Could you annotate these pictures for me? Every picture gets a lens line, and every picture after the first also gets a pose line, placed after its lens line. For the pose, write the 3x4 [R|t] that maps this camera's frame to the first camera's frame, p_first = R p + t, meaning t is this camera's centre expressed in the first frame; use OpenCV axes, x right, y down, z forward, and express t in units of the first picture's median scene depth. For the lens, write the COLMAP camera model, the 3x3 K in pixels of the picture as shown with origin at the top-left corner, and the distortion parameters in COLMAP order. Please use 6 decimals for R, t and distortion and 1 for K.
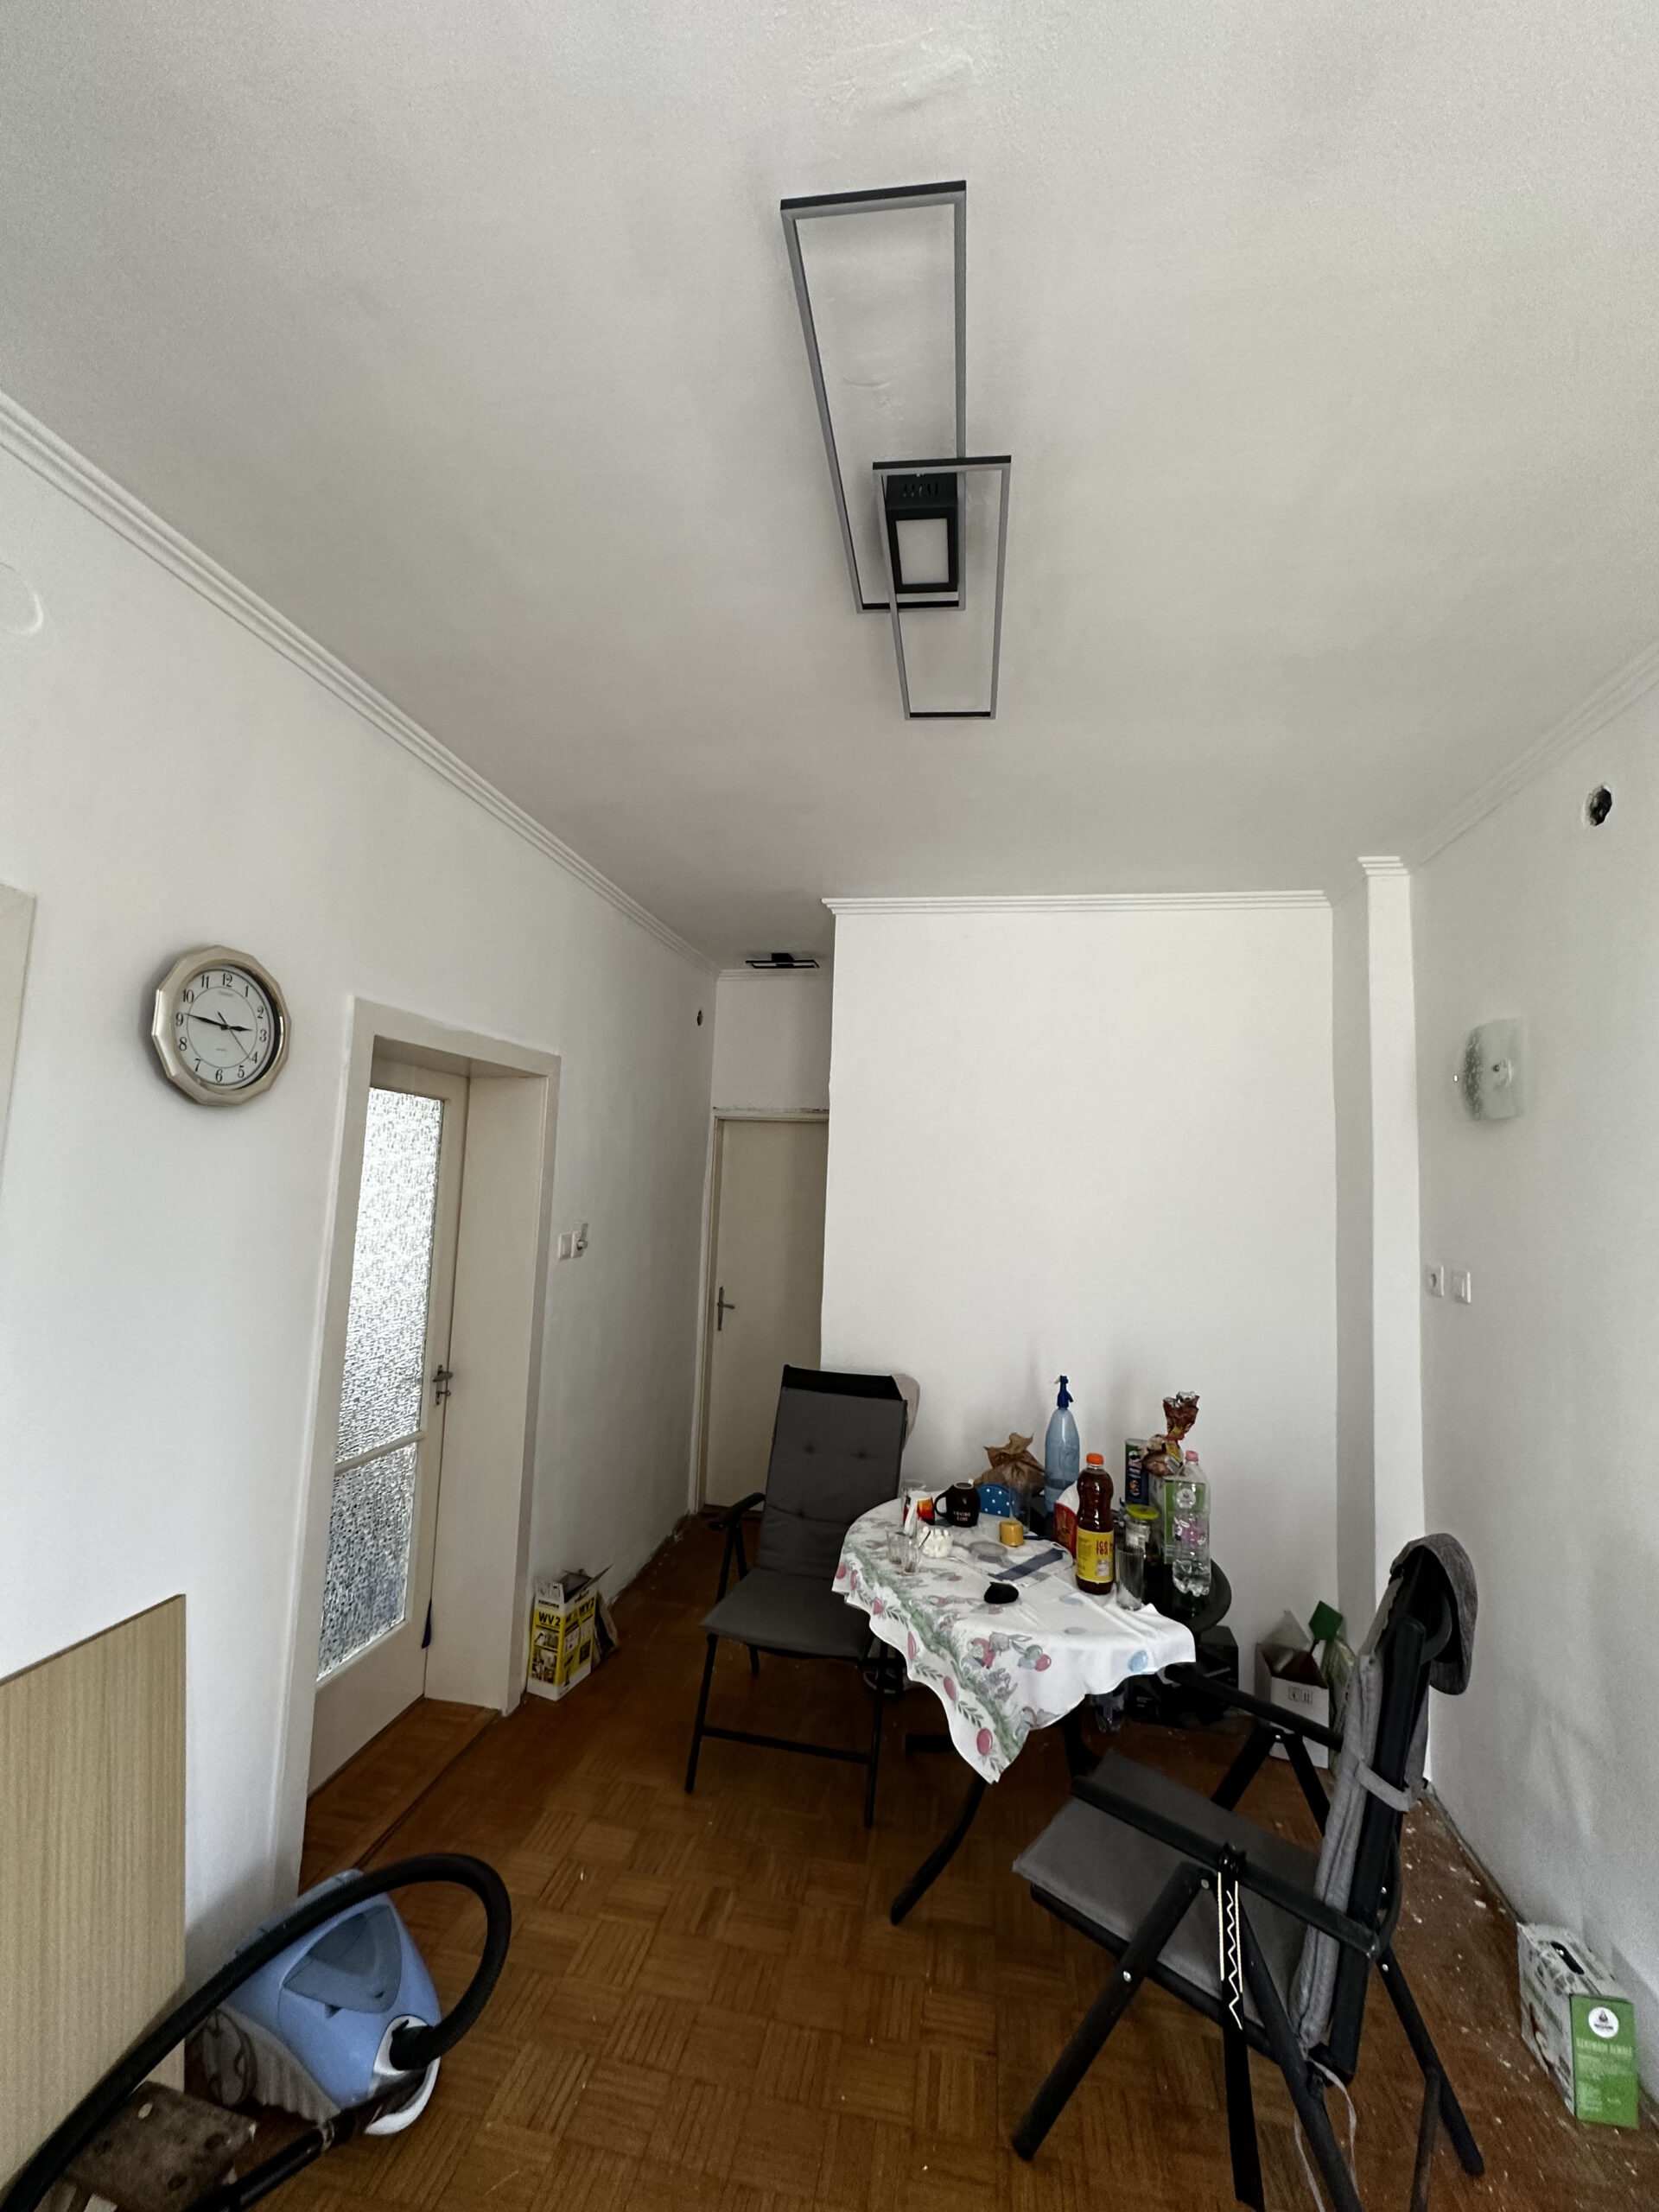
lens RADIAL K [[885.9, 0, 835.9], [0, 885.9, 1103.9], [0, 0, 1]] dist [0.000511, 0.000647]
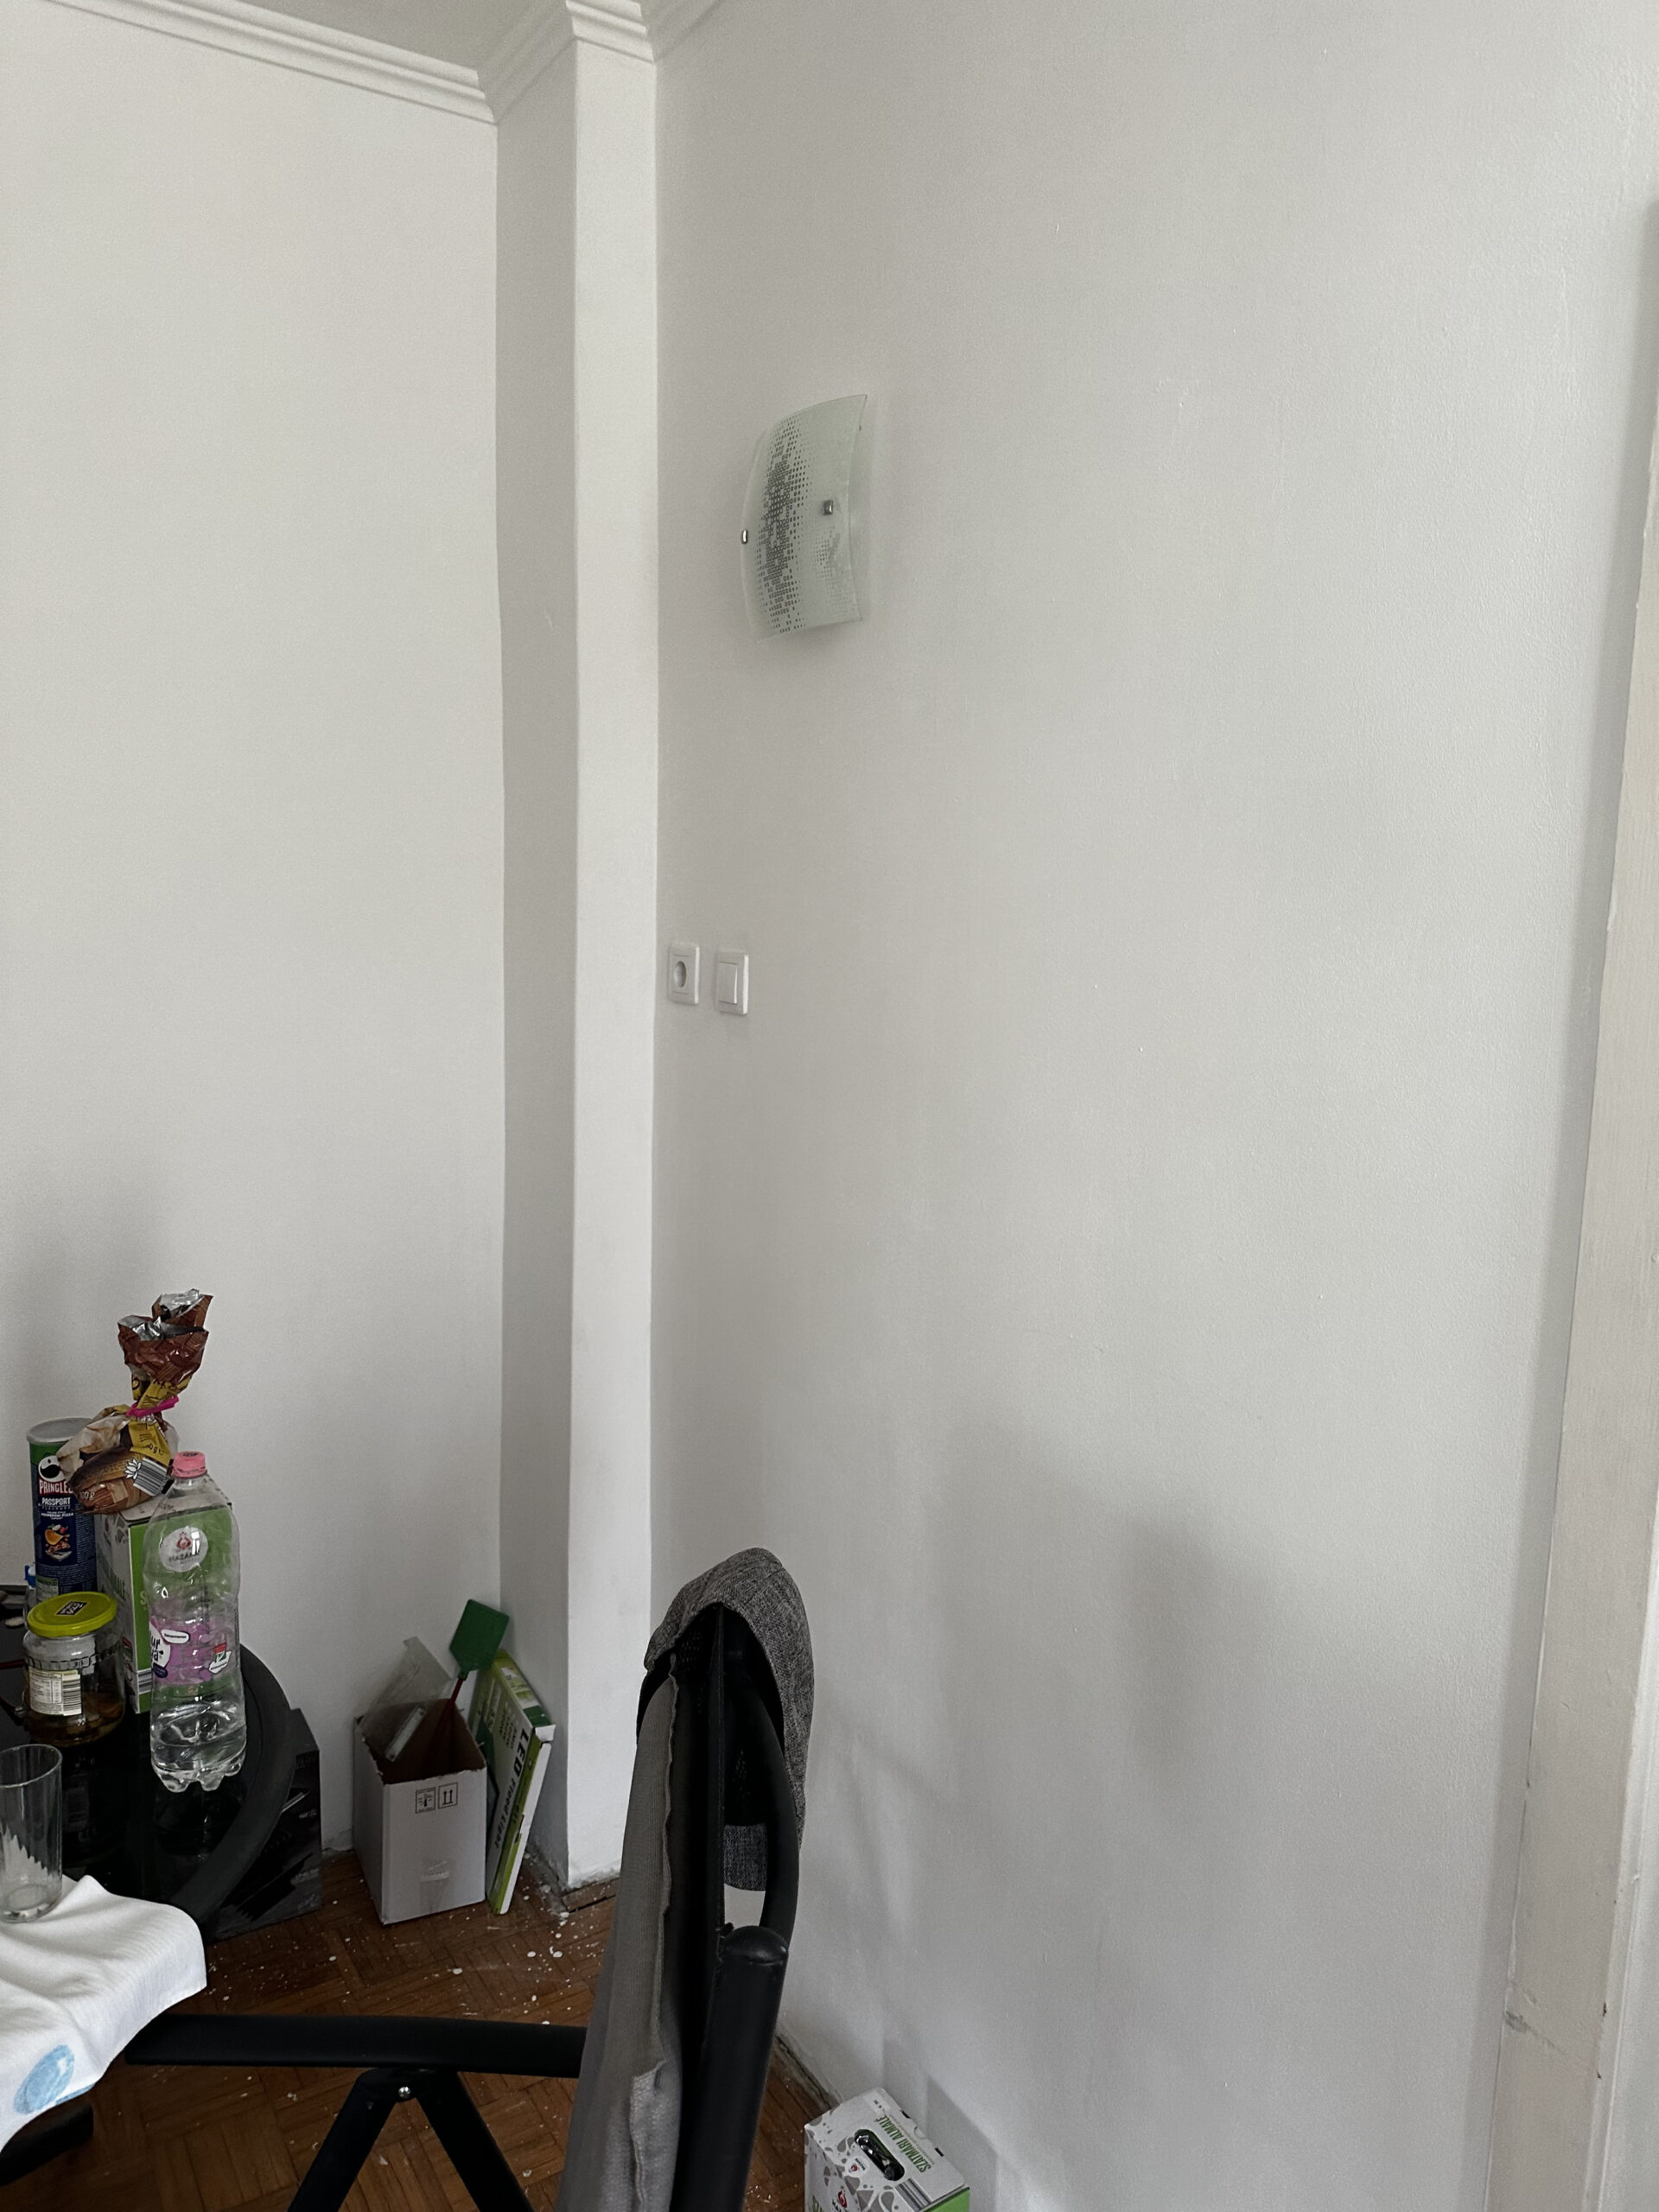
lens RADIAL K [[1575.5, 0, 829.4], [0, 1575.5, 1104.4], [0, 0, 1]] dist [0.007830, -0.009752]
pose [[0.741889, -0.120194, 0.659662, 0.160907], [-0.057944, 0.968631, 0.241655, 0.057389], [-0.668015, -0.217505, 0.711652, 0.330908]]
